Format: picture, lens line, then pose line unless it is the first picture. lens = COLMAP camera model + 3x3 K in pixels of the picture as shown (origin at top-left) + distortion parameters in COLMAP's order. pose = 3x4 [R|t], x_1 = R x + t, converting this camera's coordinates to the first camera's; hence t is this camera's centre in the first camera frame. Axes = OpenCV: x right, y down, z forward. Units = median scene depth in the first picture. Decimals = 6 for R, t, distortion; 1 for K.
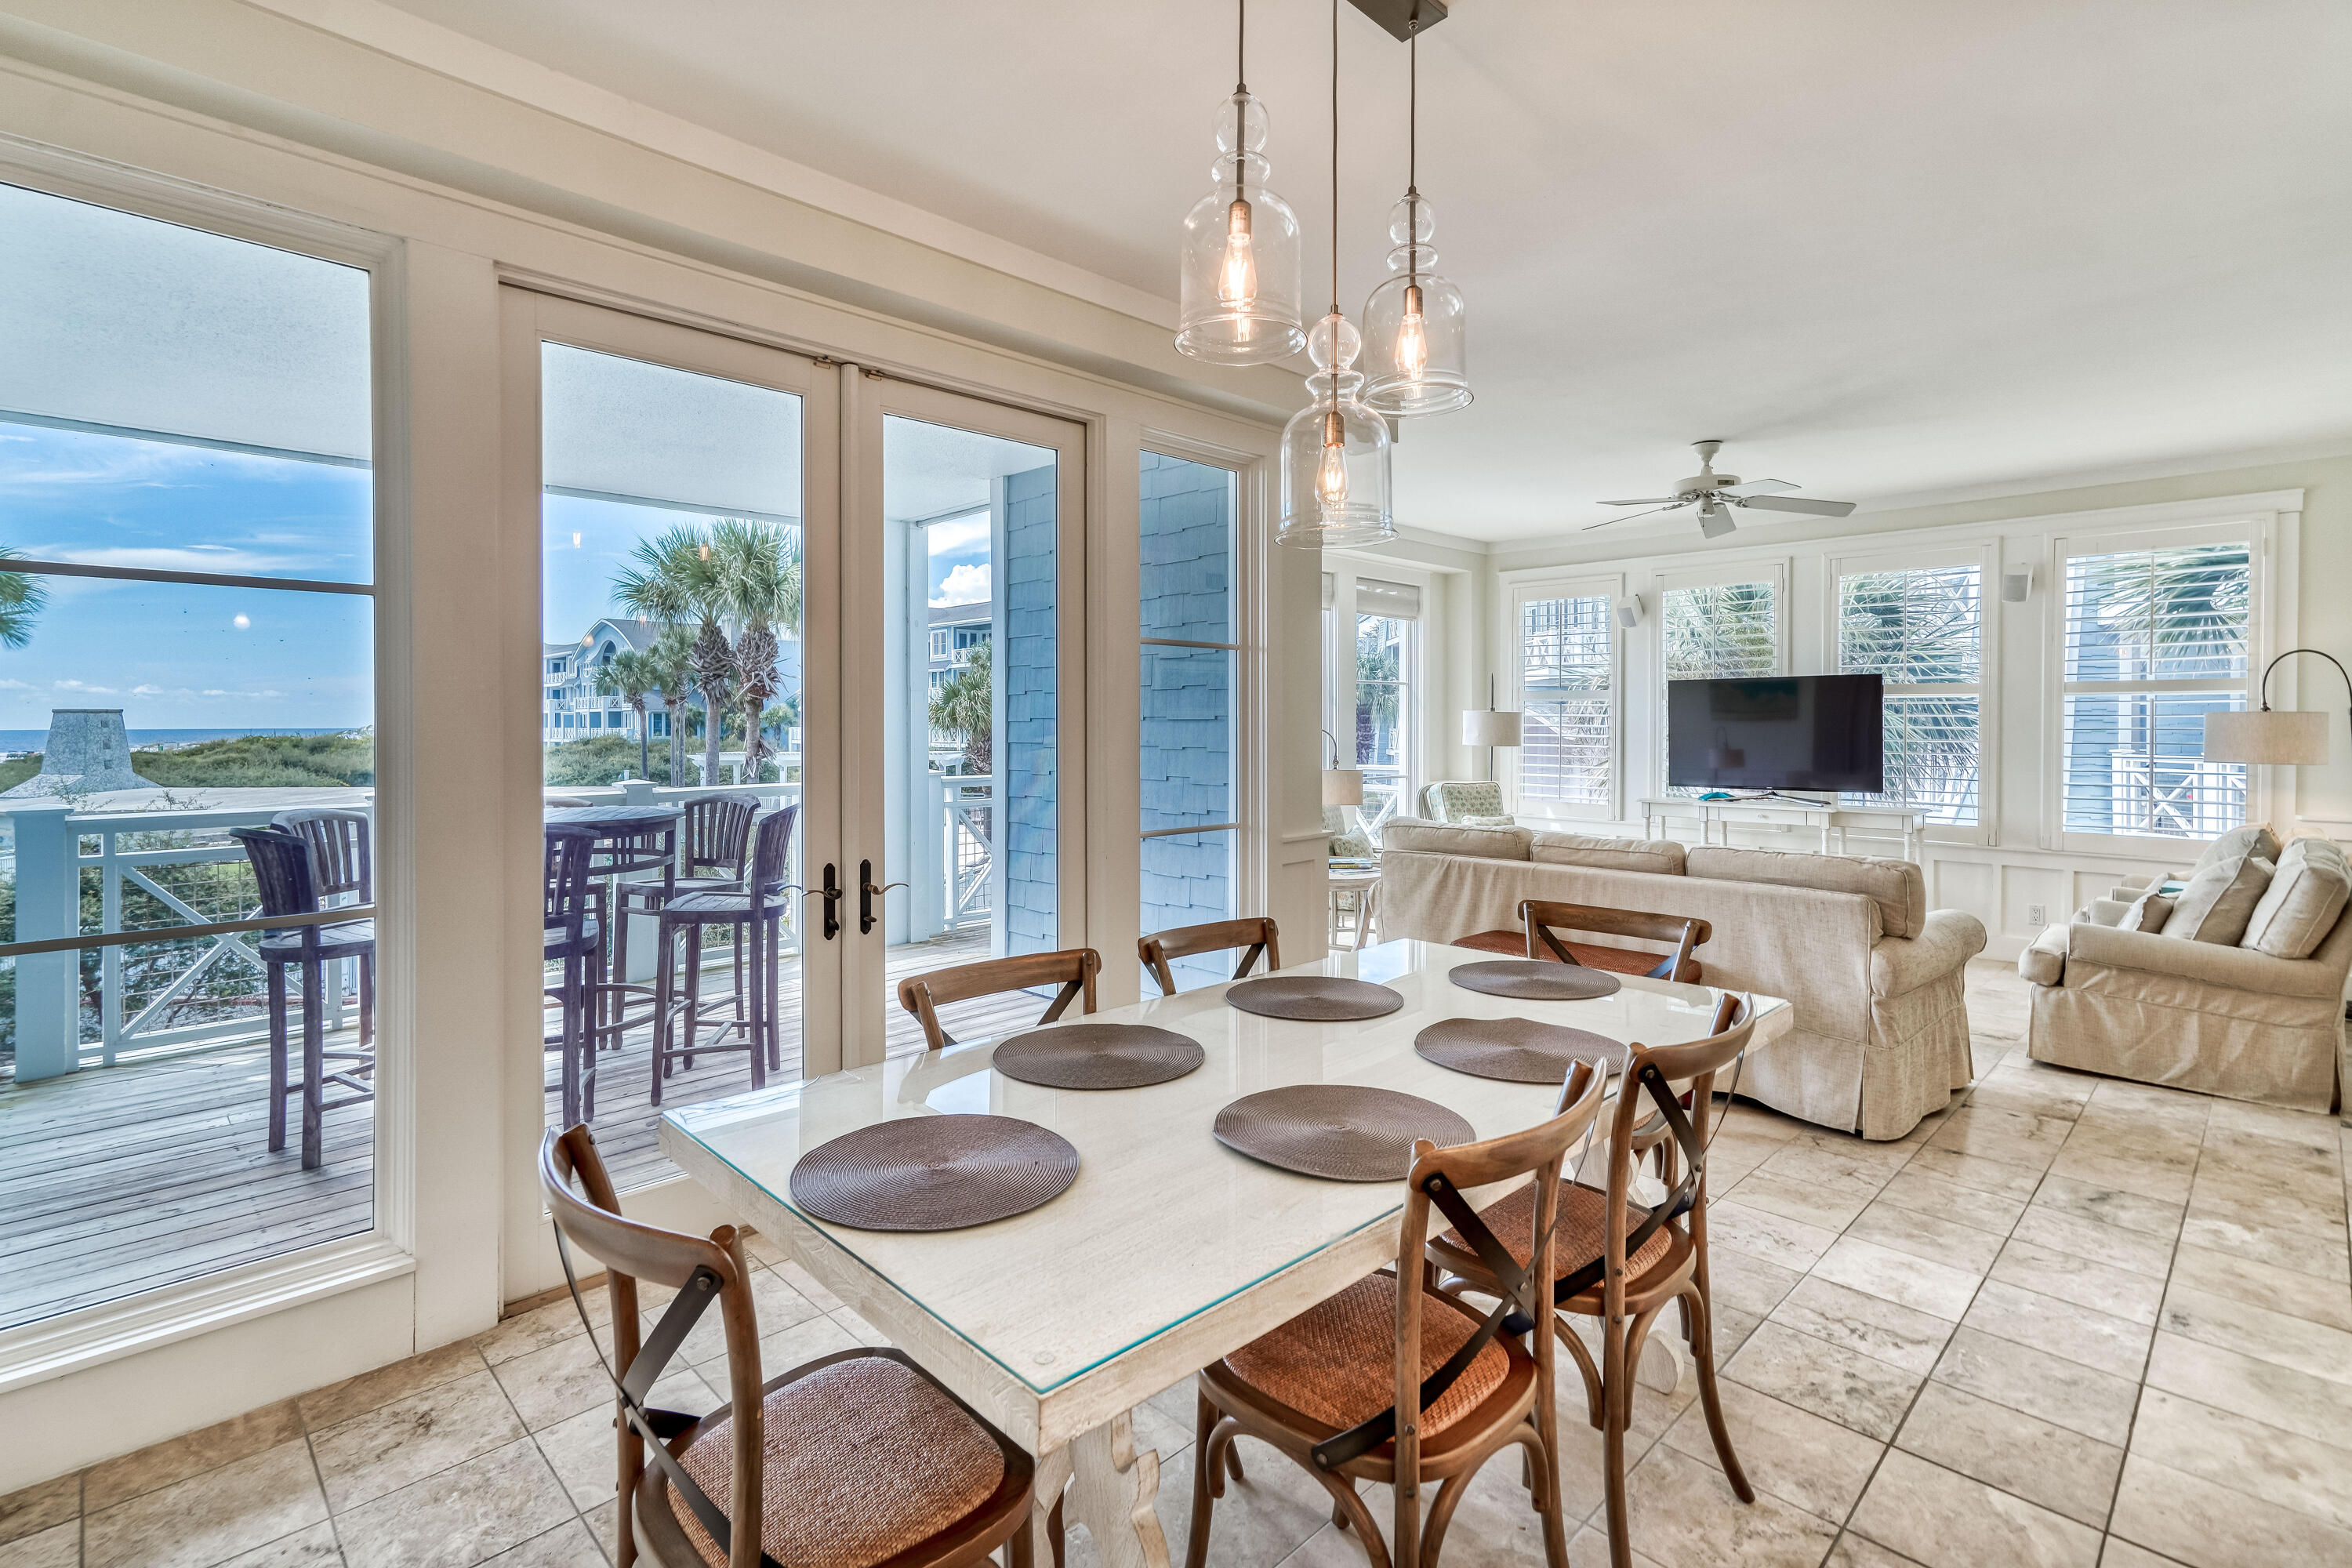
lens RADIAL K [[1105.5, 0, 1119.4], [0, 1105.5, 727.5], [0, 0, 1]] dist [0.004446, 0.003172]
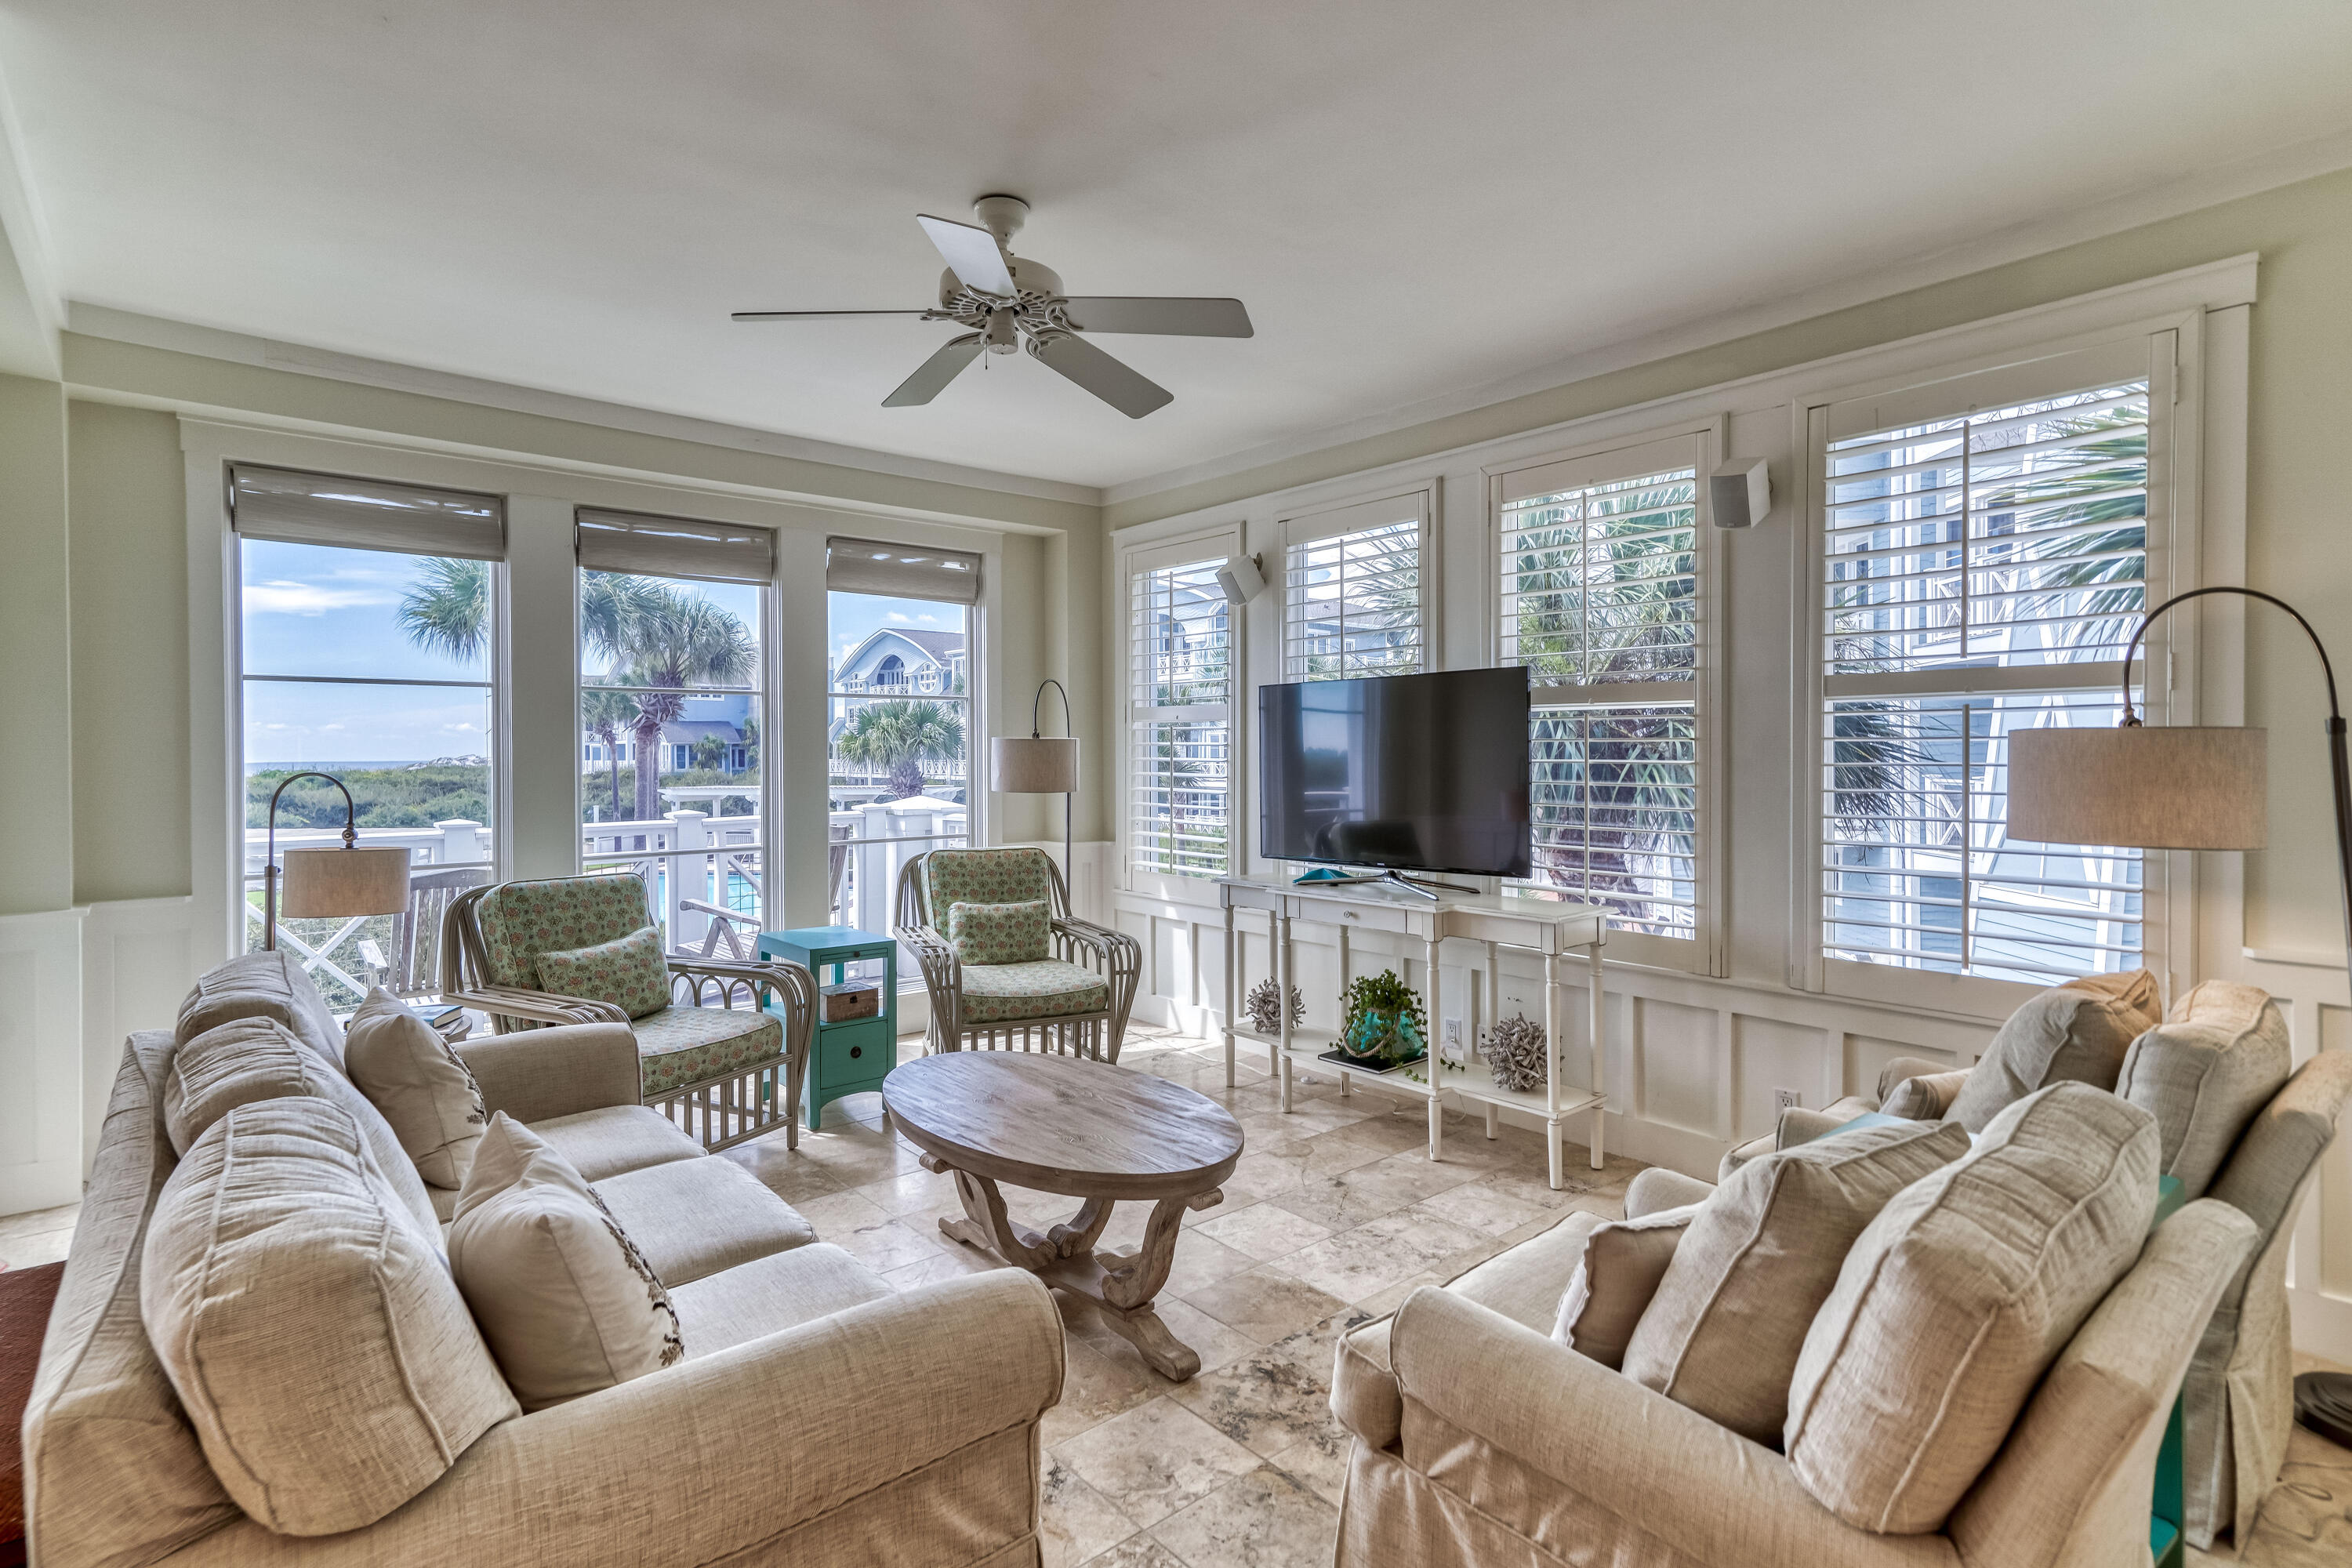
lens RADIAL K [[1105.5, 0, 1167.7], [0, 1105.5, 770.5], [0, 0, 1]] dist [0.004446, 0.003172]
pose [[0.997915, 0.001609, -0.064529, 0.553256], [-0.001522, 0.999998, 0.001408, 0.003840], [0.064532, -0.001307, 0.997915, 0.437408]]
